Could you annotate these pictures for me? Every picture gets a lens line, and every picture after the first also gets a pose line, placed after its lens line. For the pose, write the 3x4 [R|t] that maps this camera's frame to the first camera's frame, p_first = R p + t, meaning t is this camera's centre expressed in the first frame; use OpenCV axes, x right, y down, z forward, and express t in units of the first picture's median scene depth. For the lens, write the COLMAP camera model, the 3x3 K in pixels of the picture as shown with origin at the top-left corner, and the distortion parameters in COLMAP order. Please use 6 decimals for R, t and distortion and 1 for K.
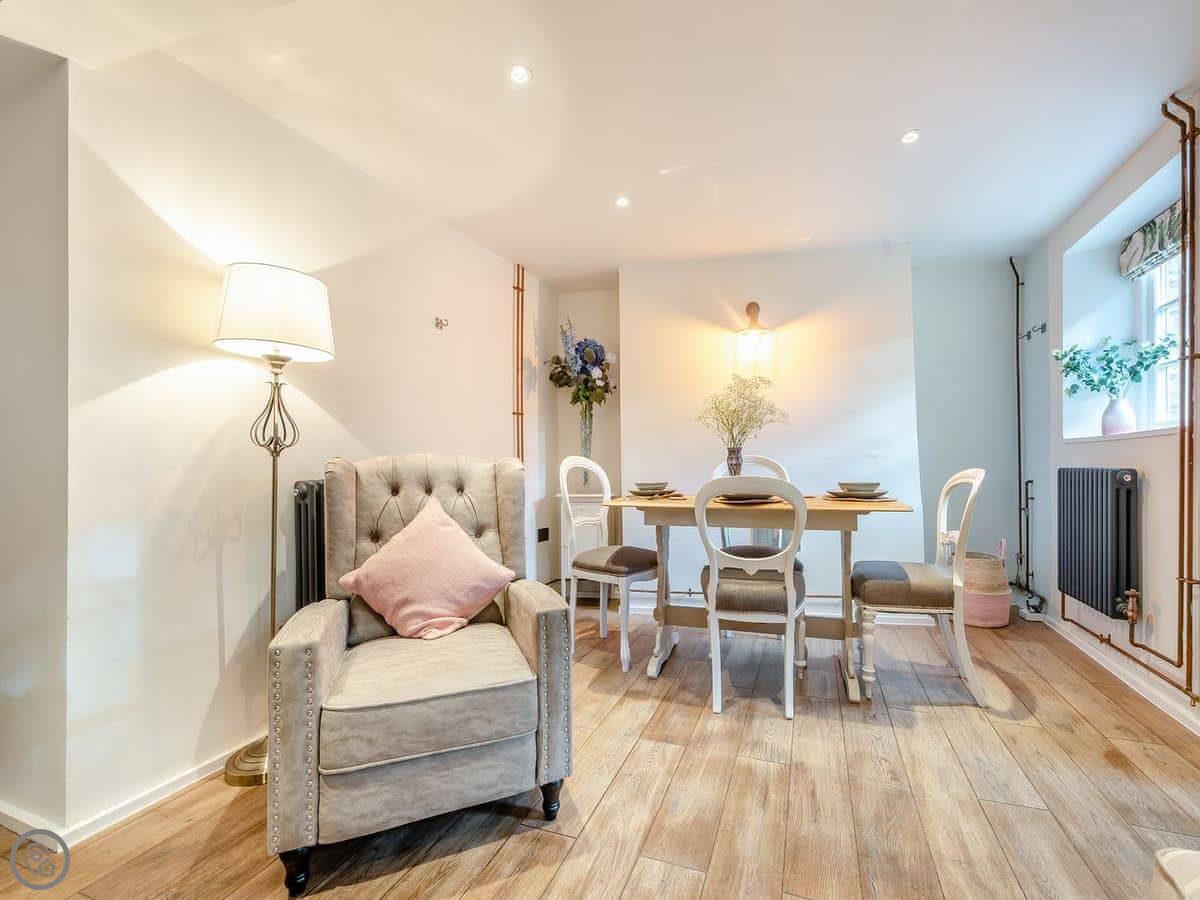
lens RADIAL K [[505.4, 0, 628.8], [0, 505.4, 456.4], [0, 0, 1]] dist [0.046113, -0.024448]
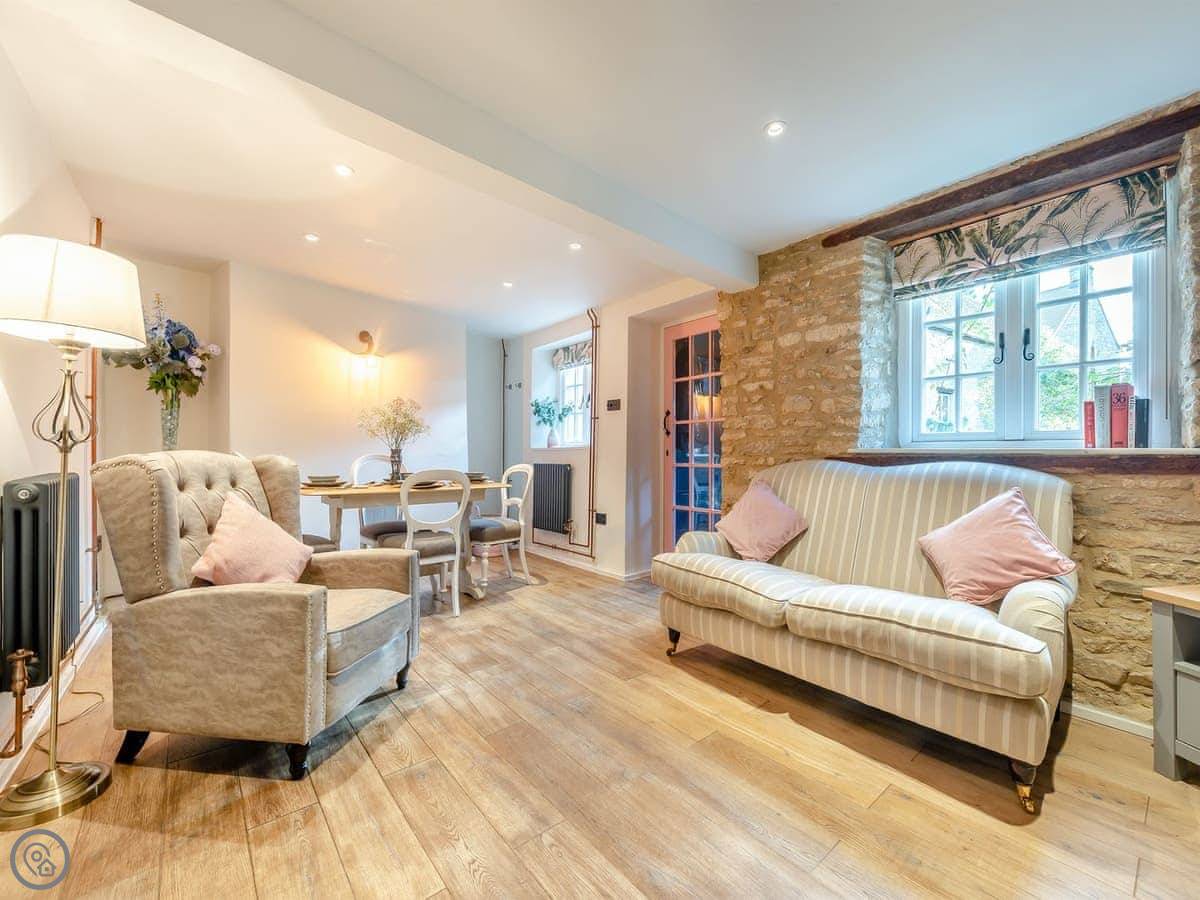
lens RADIAL K [[500.9, 0, 599.7], [0, 500.9, 452.8], [0, 0, 1]] dist [-0.000428, -0.000373]
pose [[0.512606, 0.016604, 0.858464, -0.659681], [-0.017888, 0.999803, -0.008656, -0.005833], [-0.858438, -0.010919, 0.512801, -0.165234]]
